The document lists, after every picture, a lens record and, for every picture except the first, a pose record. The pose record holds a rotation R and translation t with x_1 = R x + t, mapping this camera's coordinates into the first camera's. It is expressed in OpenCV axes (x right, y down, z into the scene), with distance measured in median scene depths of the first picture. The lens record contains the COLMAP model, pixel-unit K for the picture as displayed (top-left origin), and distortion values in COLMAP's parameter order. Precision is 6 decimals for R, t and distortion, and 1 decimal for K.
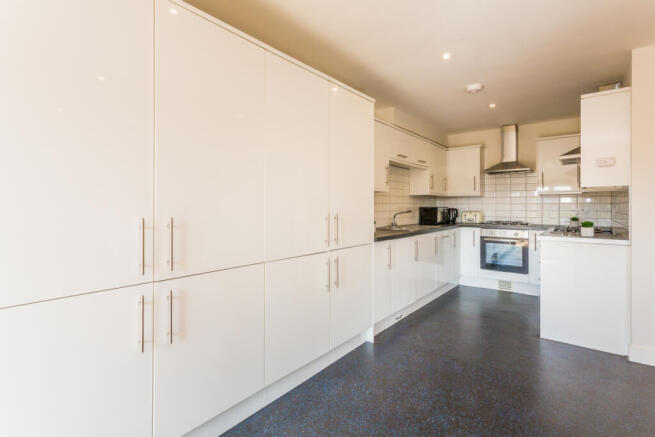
lens RADIAL K [[324.2, 0, 333.4], [0, 324.2, 199.4], [0, 0, 1]] dist [0.000826, 0.000097]
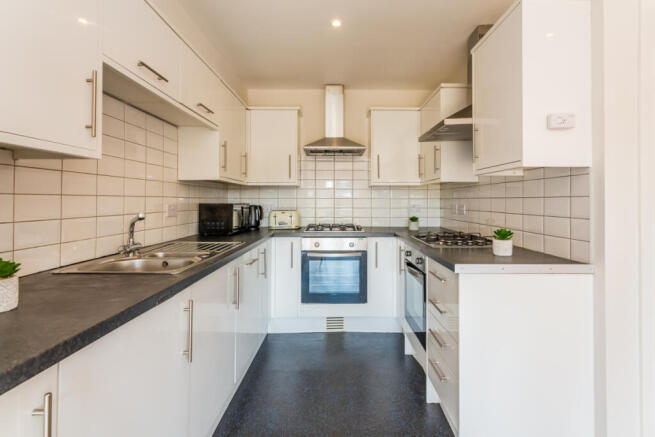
lens RADIAL K [[324.2, 0, 333.4], [0, 324.2, 199.4], [0, 0, 1]] dist [0.000826, 0.000097]
pose [[0.791292, 0.003784, 0.611427, 0.119675], [-0.013625, 0.999842, 0.011445, 0.008023], [-0.611287, -0.017387, 0.791218, 0.460591]]
